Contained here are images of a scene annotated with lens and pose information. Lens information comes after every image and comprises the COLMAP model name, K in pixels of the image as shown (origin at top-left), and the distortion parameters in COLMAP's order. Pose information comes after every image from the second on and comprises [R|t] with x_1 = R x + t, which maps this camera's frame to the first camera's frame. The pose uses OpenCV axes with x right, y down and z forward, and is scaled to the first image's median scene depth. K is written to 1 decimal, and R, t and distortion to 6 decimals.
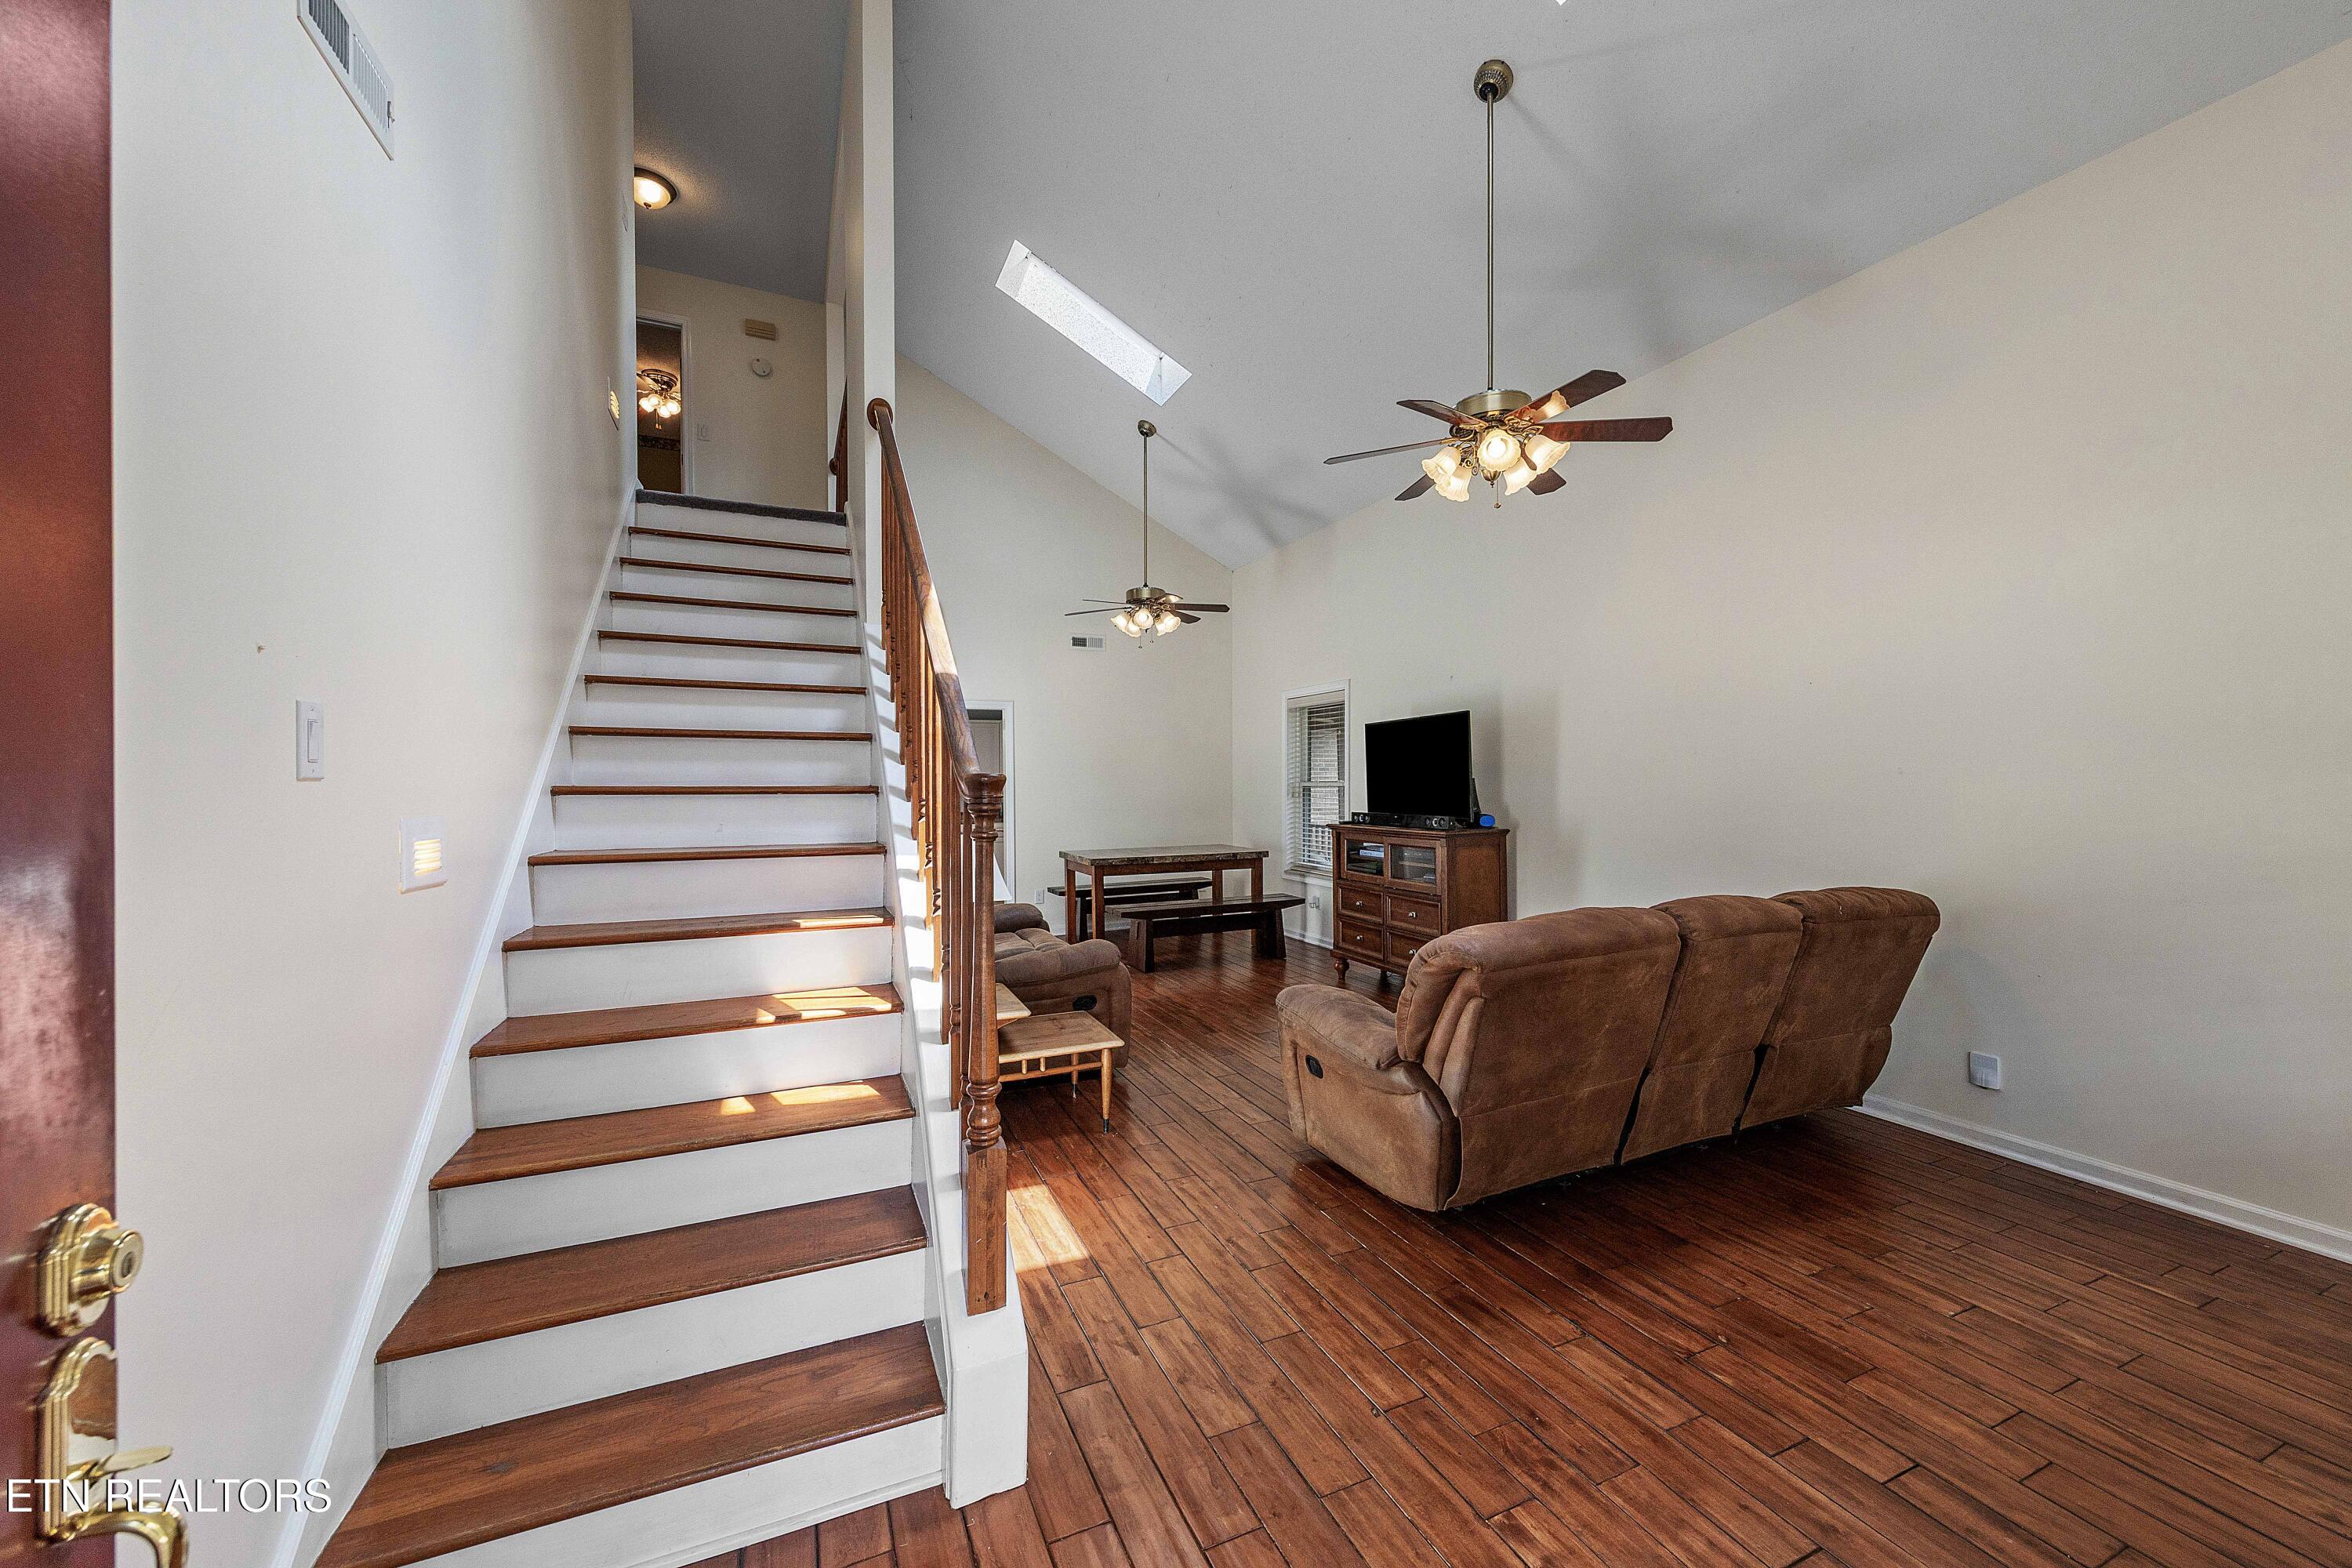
lens RADIAL K [[861.6, 0, 1165.4], [0, 861.6, 792.4], [0, 0, 1]] dist [-0.000514, 0.000186]
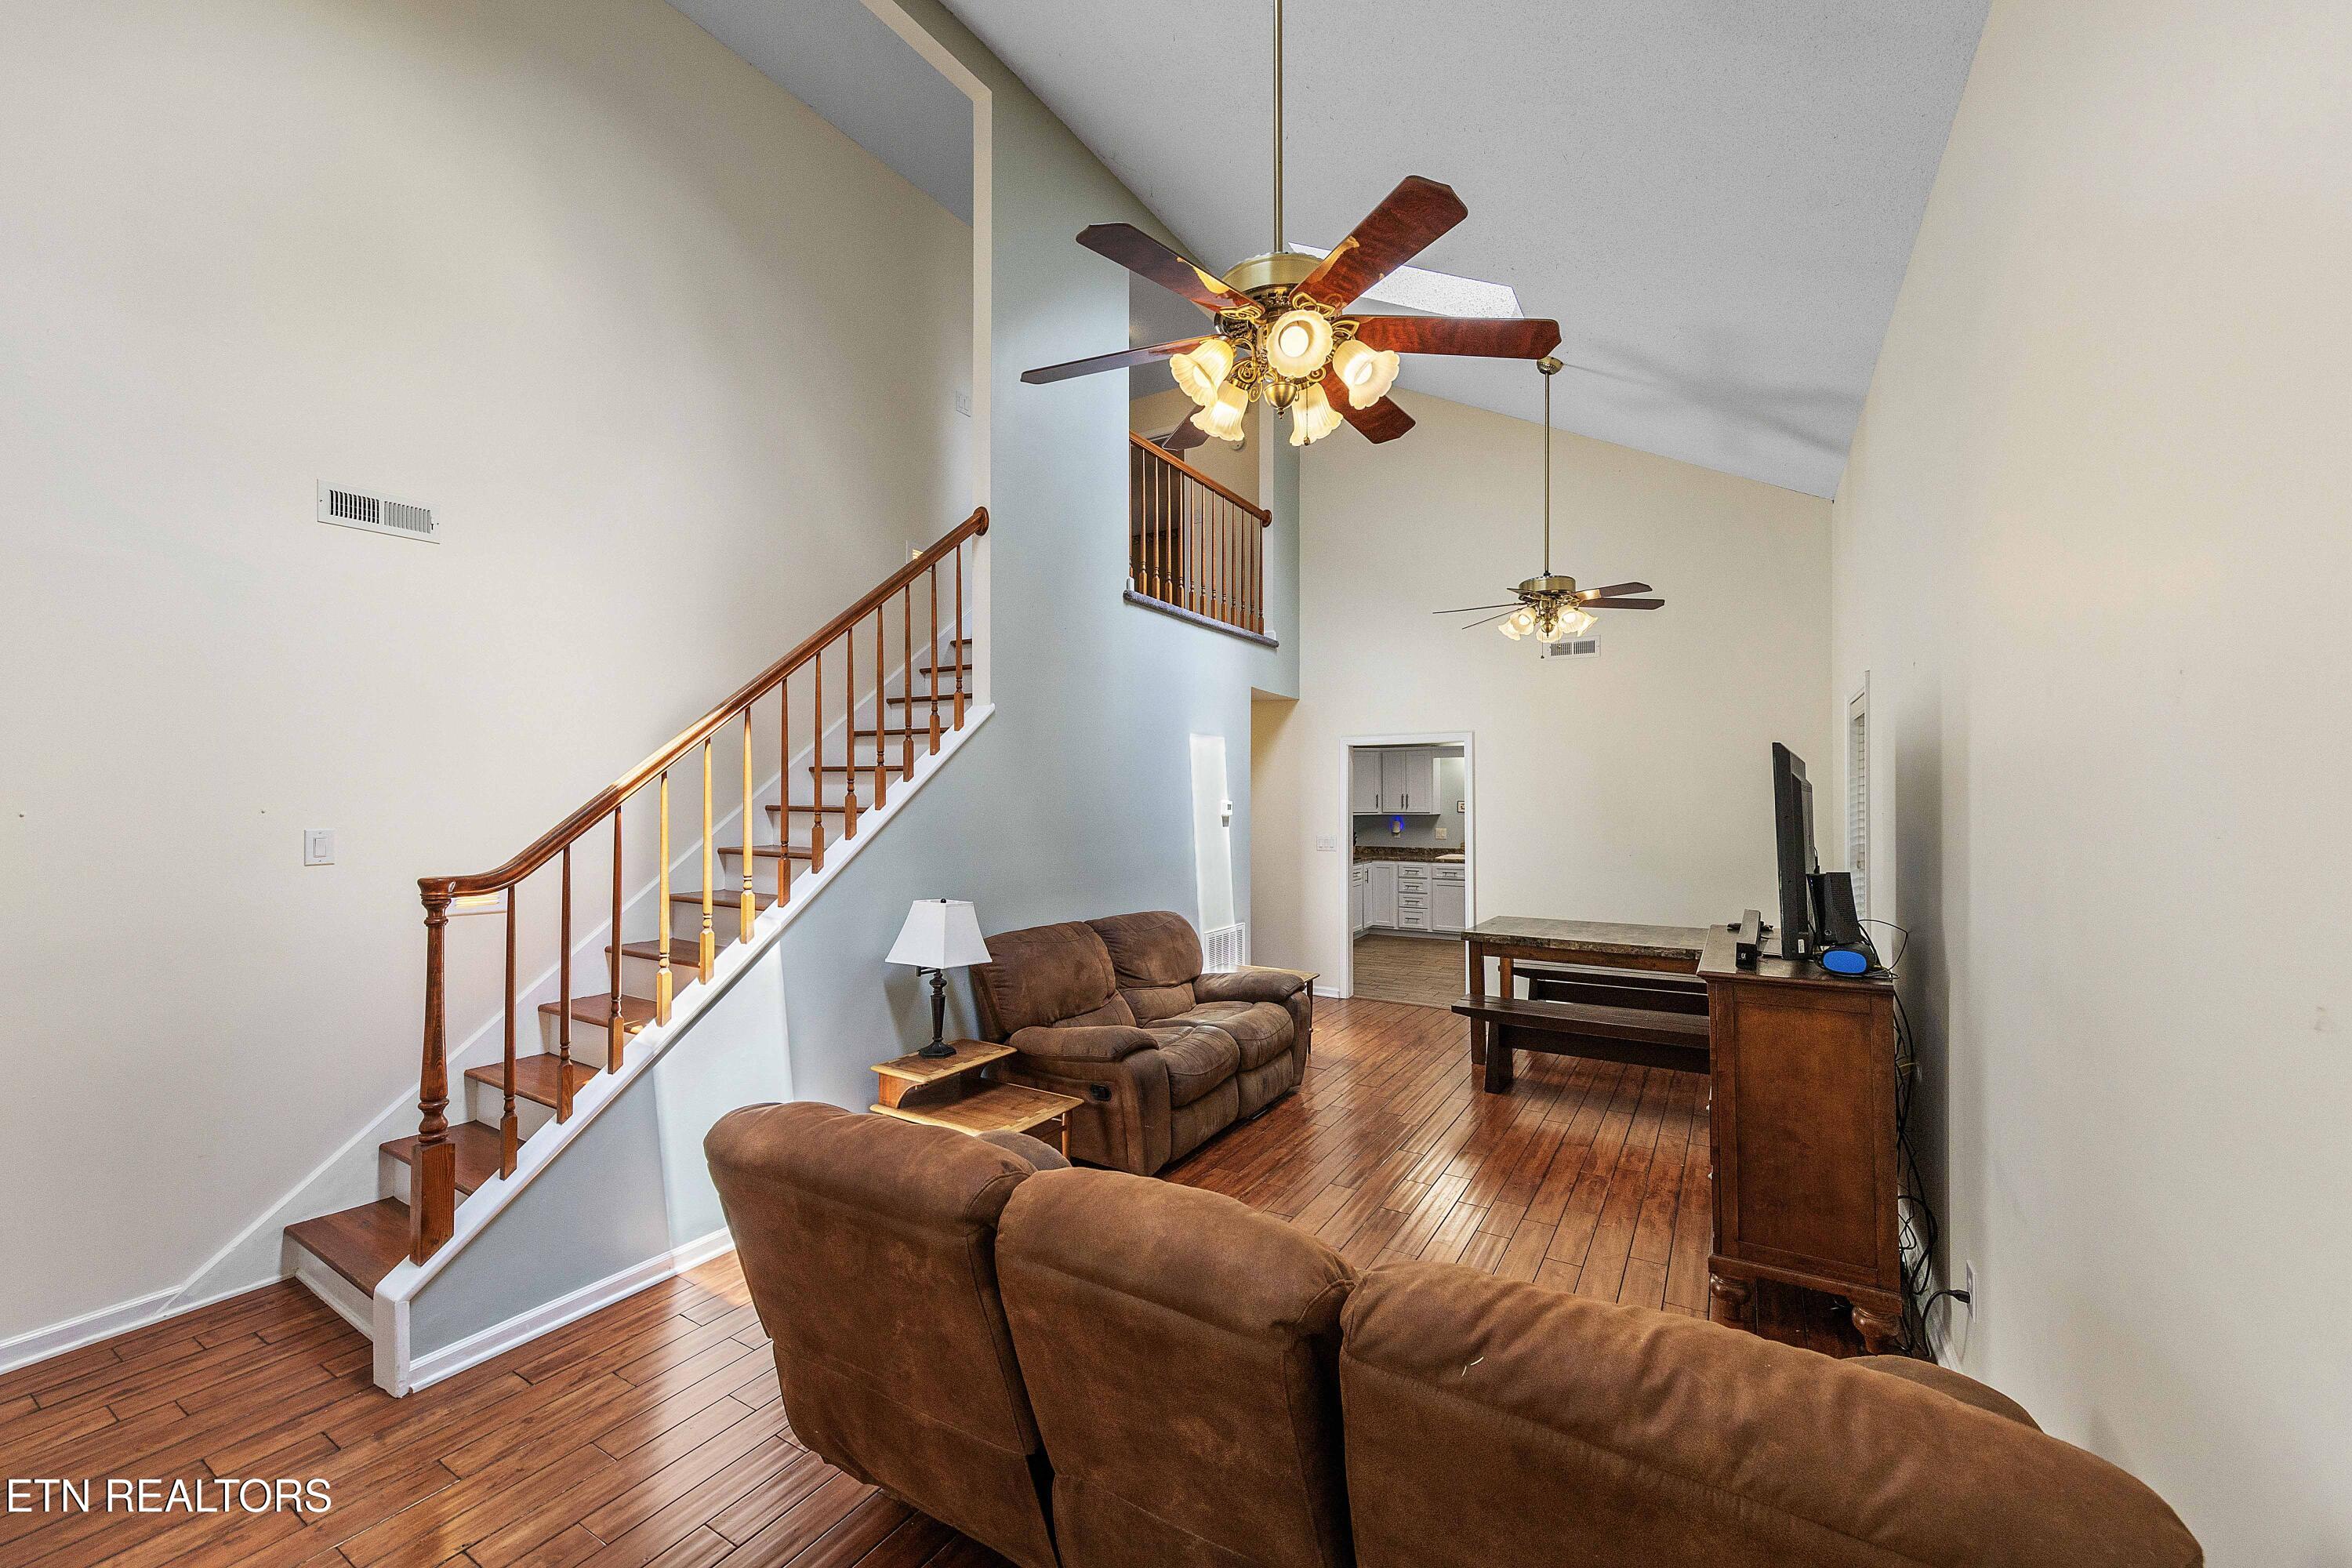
lens RADIAL K [[885.6, 0, 1160.1], [0, 885.6, 790.7], [0, 0, 1]] dist [0.007129, 0.000296]
pose [[0.567868, 0.000056, -0.823120, 0.421075], [-0.012561, 0.999884, -0.008597, -0.042282], [0.823024, 0.015221, 0.567803, 0.291132]]
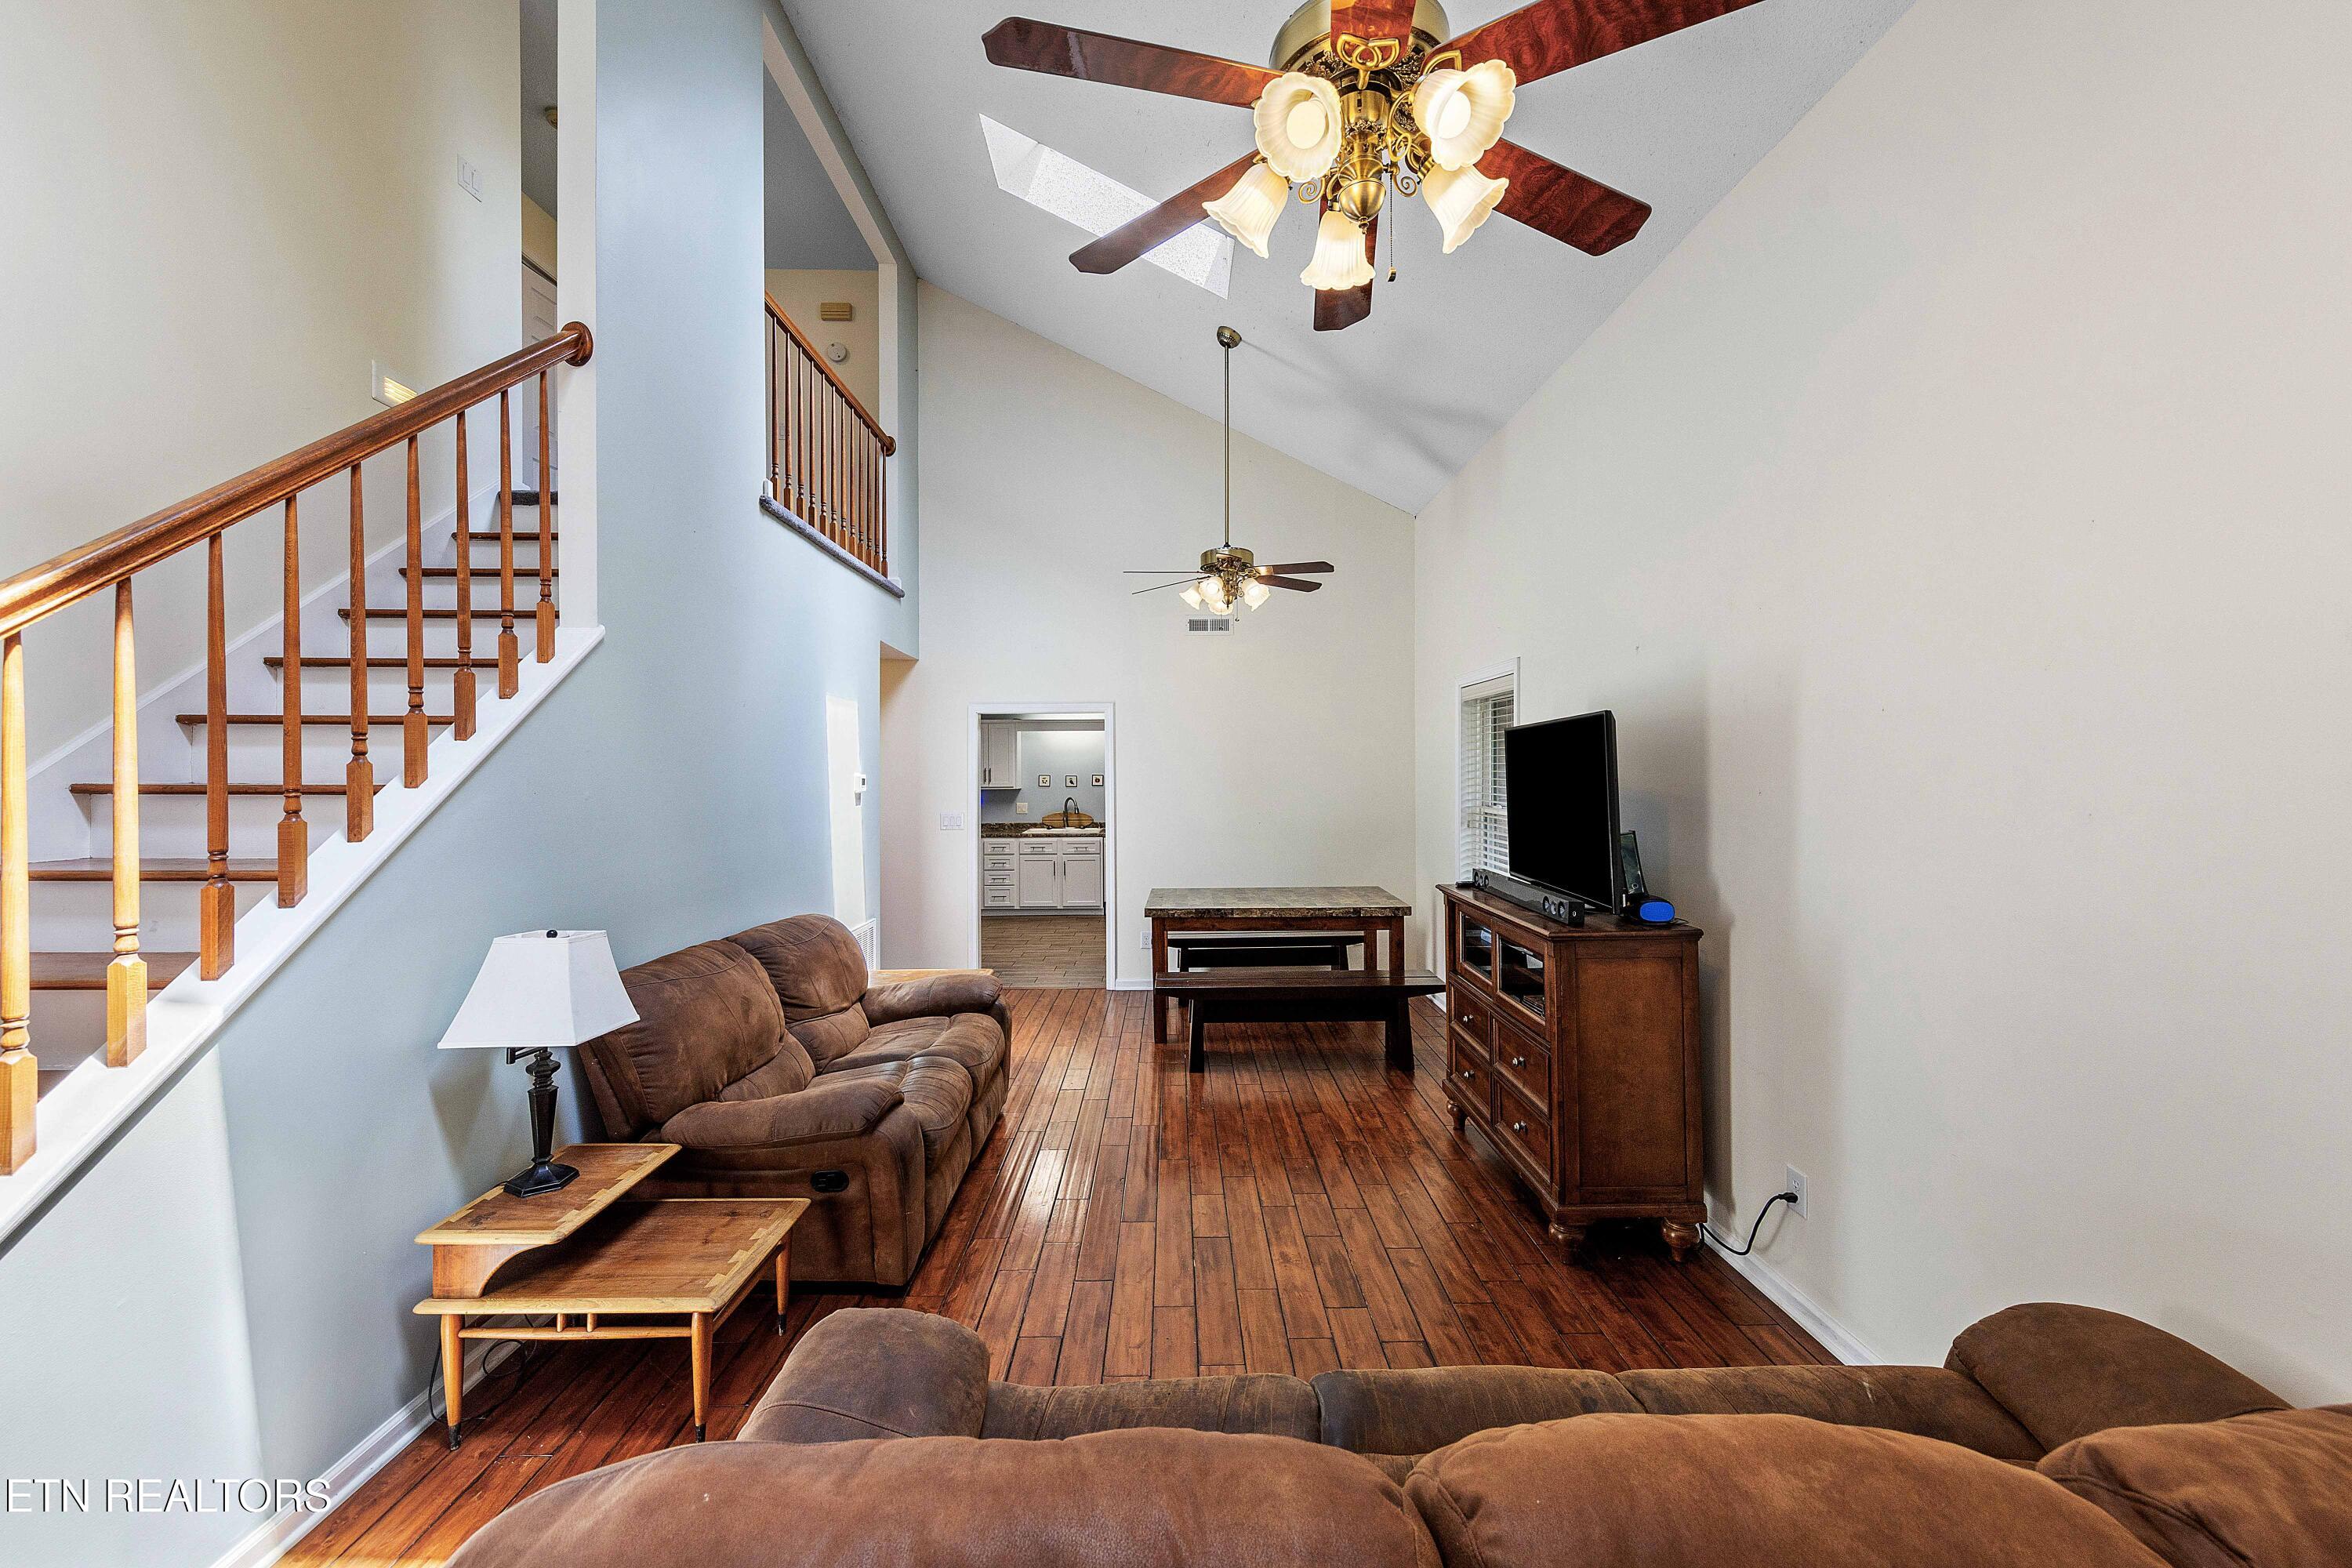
lens RADIAL K [[885.6, 0, 1161.7], [0, 885.6, 770.2], [0, 0, 1]] dist [0.007129, 0.000296]
pose [[0.915201, 0.000335, -0.402998, 0.236772], [-0.004714, 0.999940, -0.009873, -0.037383], [0.402970, 0.010935, 0.915148, 0.274219]]
